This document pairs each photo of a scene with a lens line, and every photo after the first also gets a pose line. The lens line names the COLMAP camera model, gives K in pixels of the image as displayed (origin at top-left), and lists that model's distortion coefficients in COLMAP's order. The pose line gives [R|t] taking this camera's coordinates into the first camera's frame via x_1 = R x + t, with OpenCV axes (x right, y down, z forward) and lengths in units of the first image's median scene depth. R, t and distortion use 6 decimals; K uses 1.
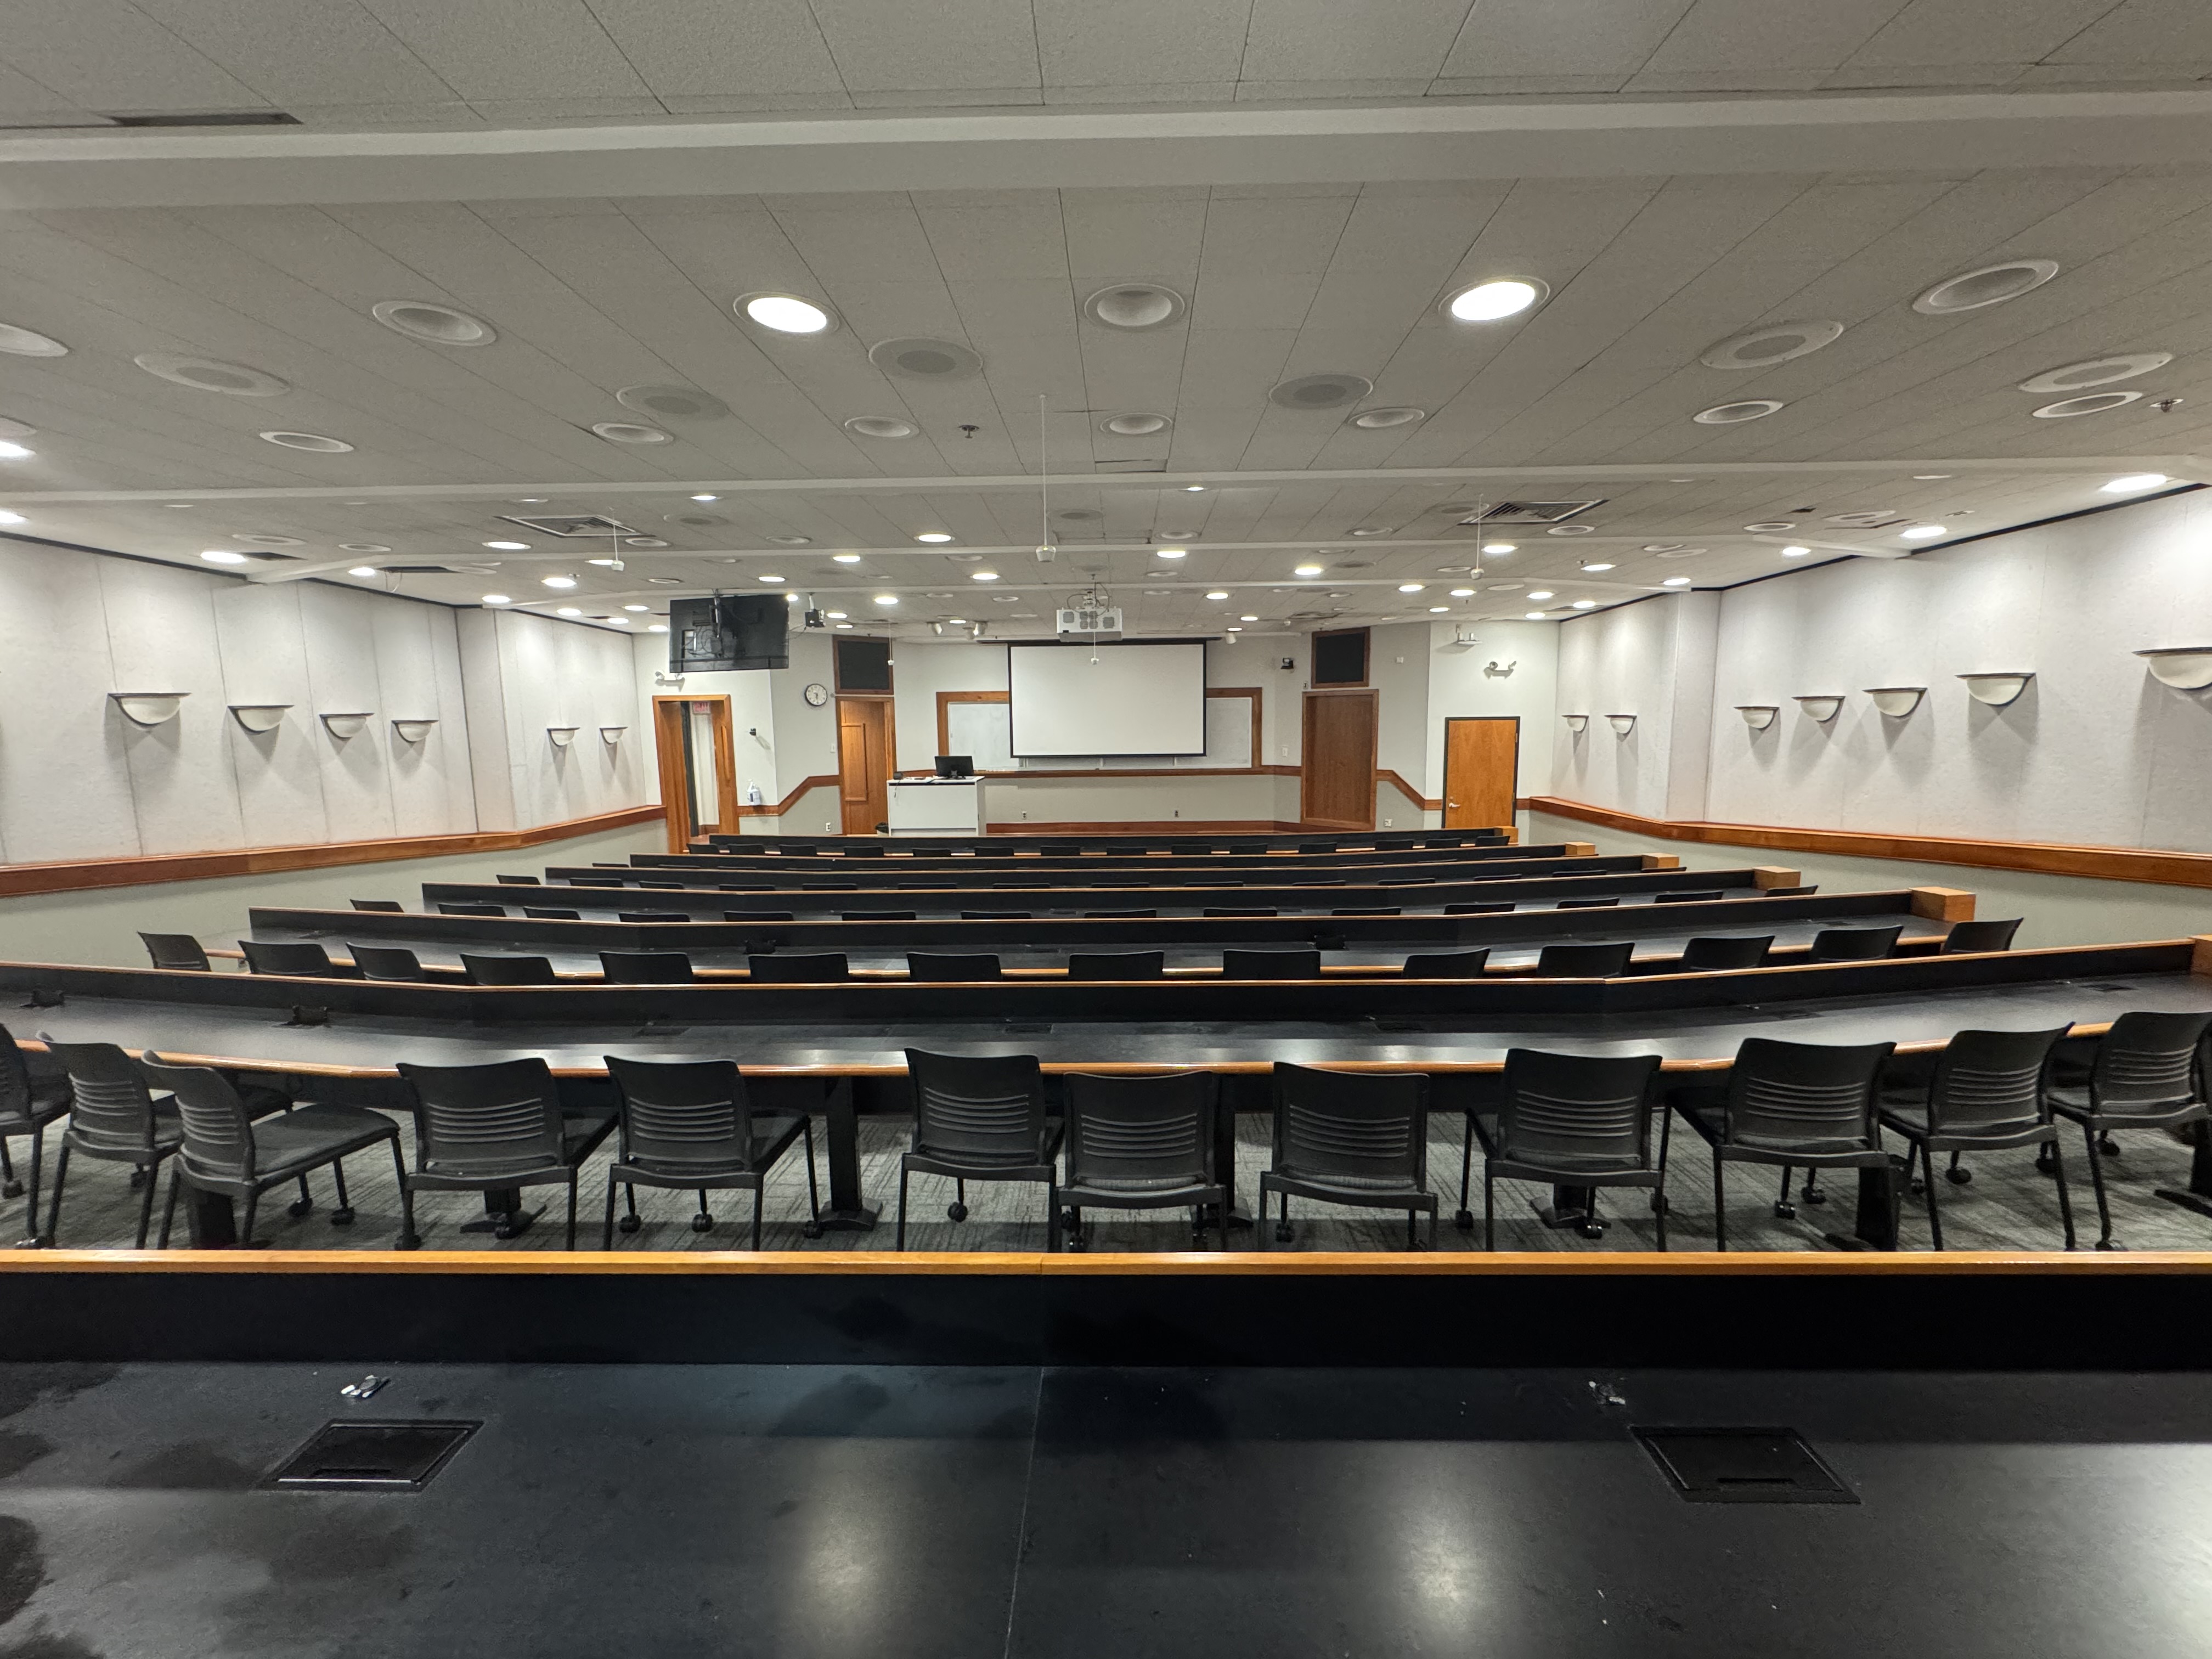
lens RADIAL K [[886.2, 0, 1108.3], [0, 886.2, 836.2], [0, 0, 1]] dist [0.001173, 0.000154]
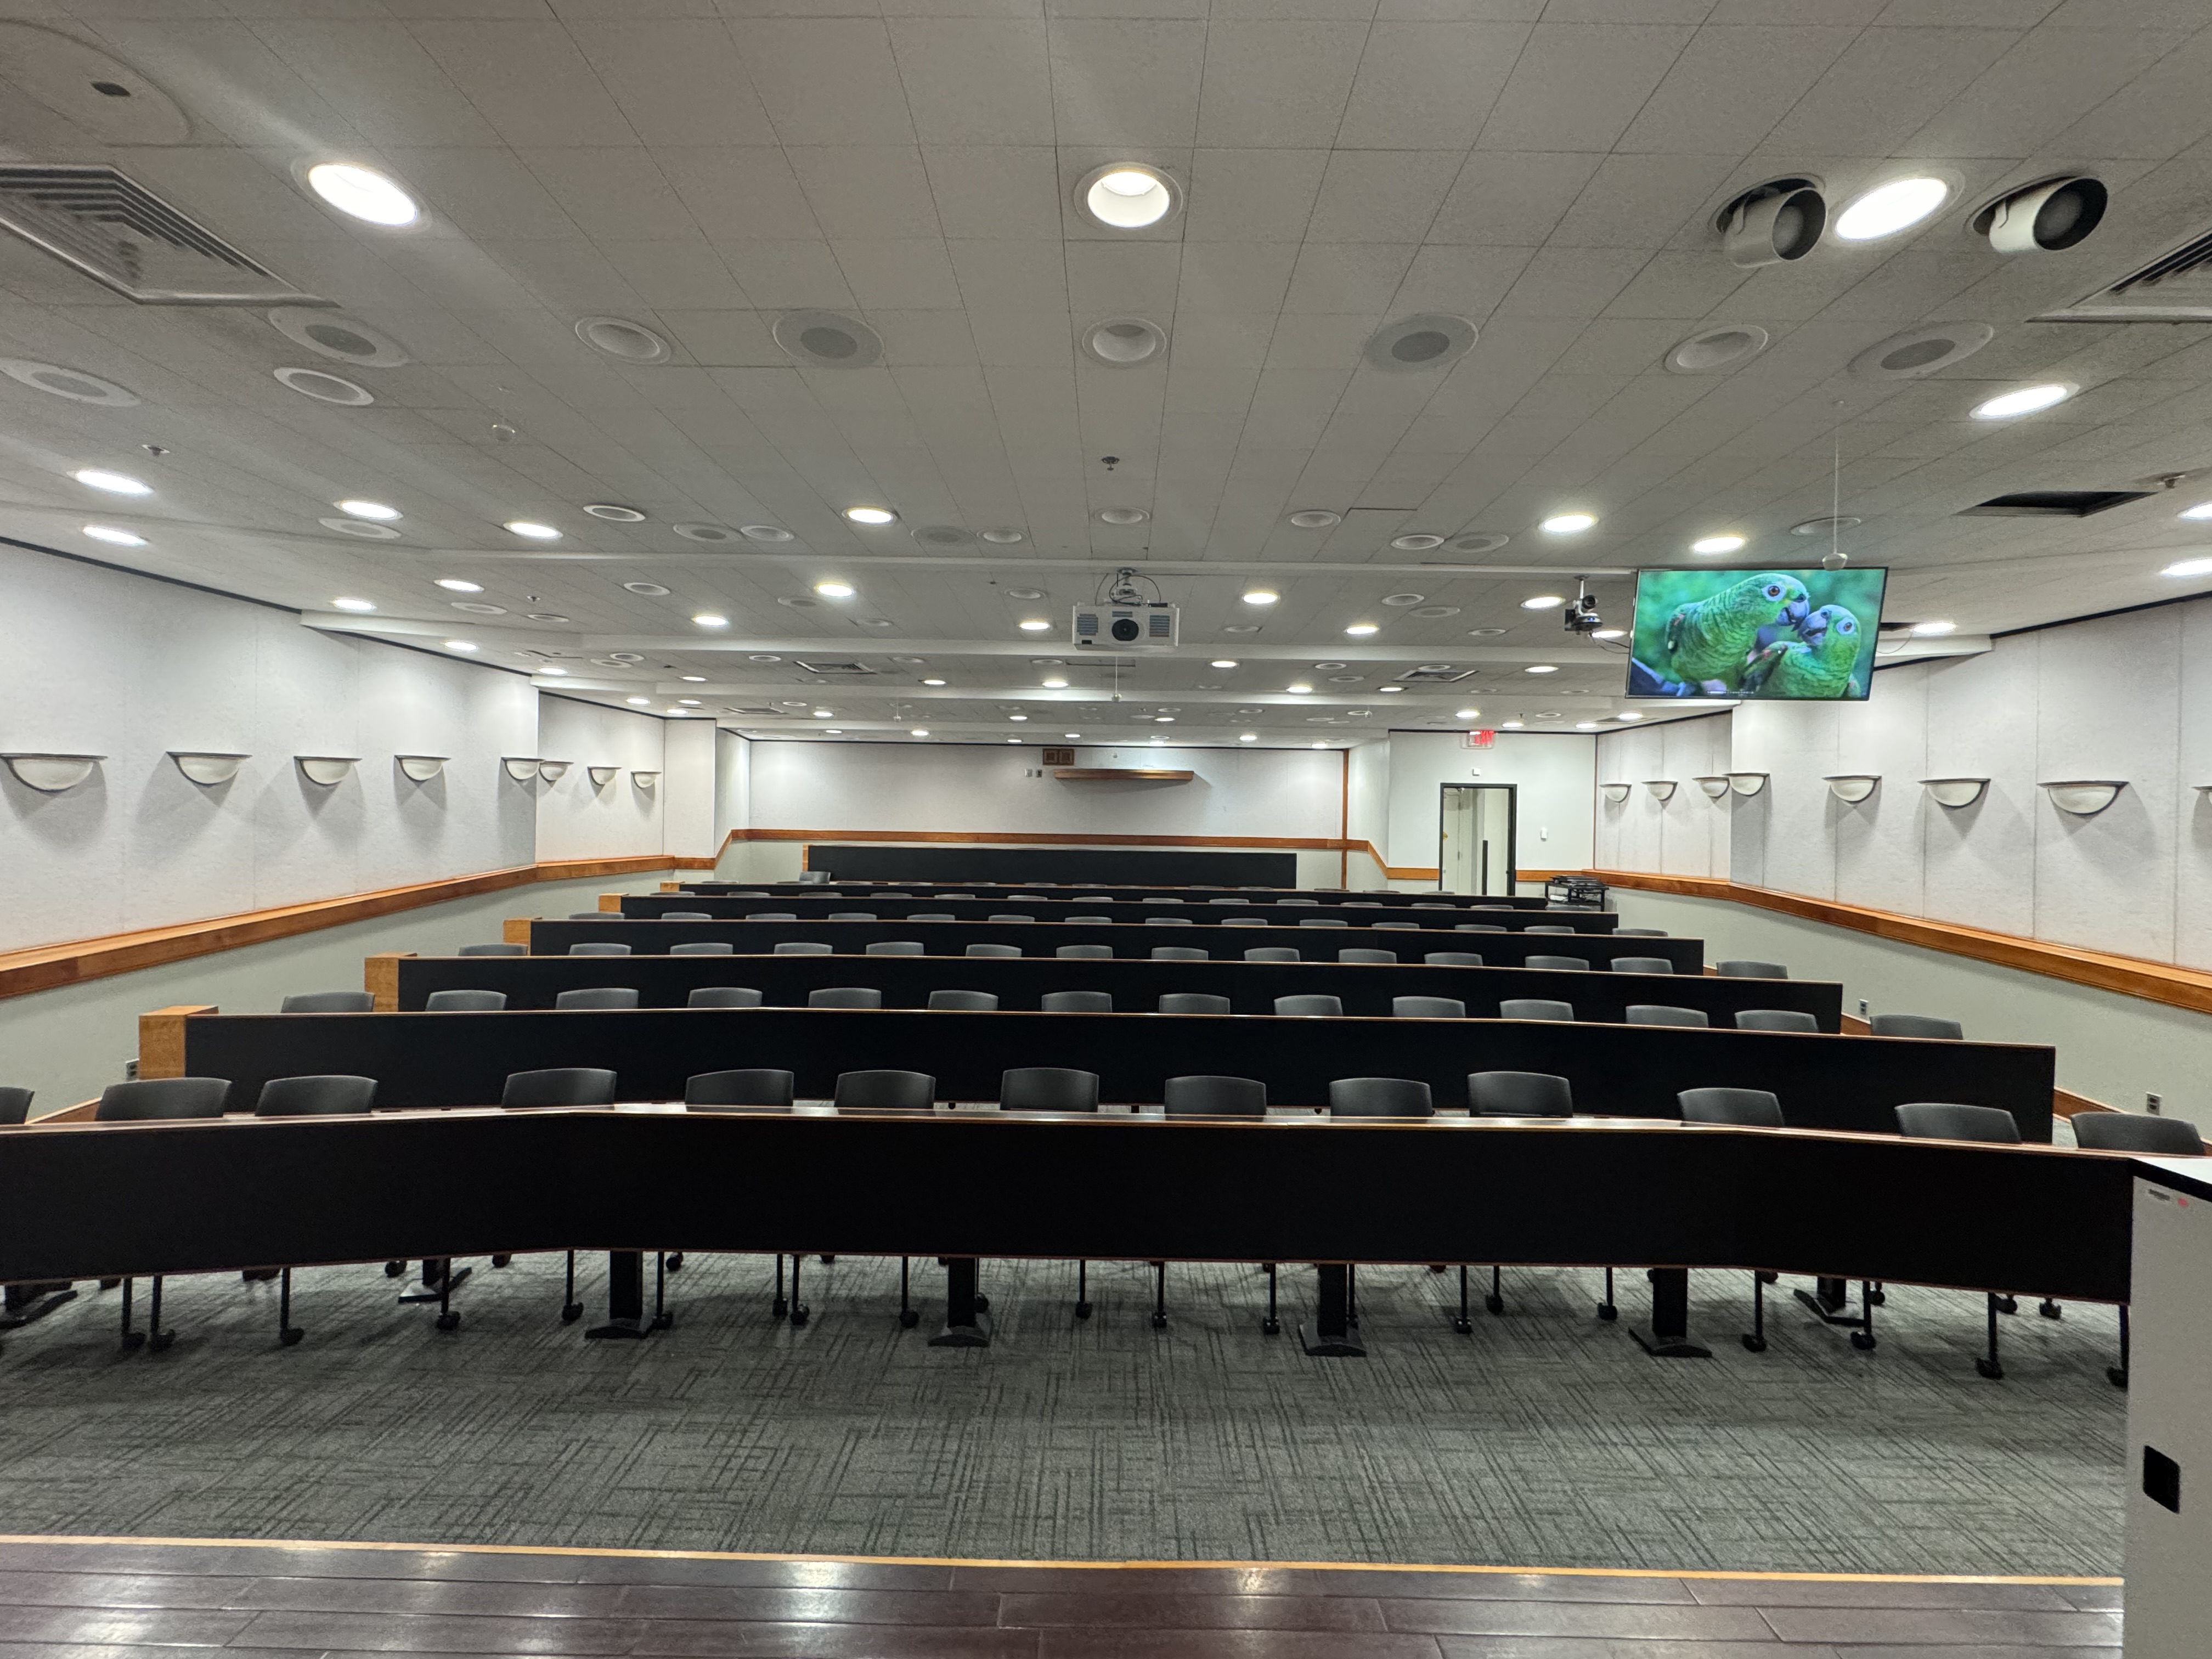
lens RADIAL K [[886.2, 0, 1103.4], [0, 886.2, 813.0], [0, 0, 1]] dist [0.001173, 0.000154]
pose [[-0.999864, -0.004326, -0.015932, 0.001804], [-0.006234, 0.992545, 0.121722, -0.228833], [0.015287, 0.121805, -0.992436, 2.001670]]
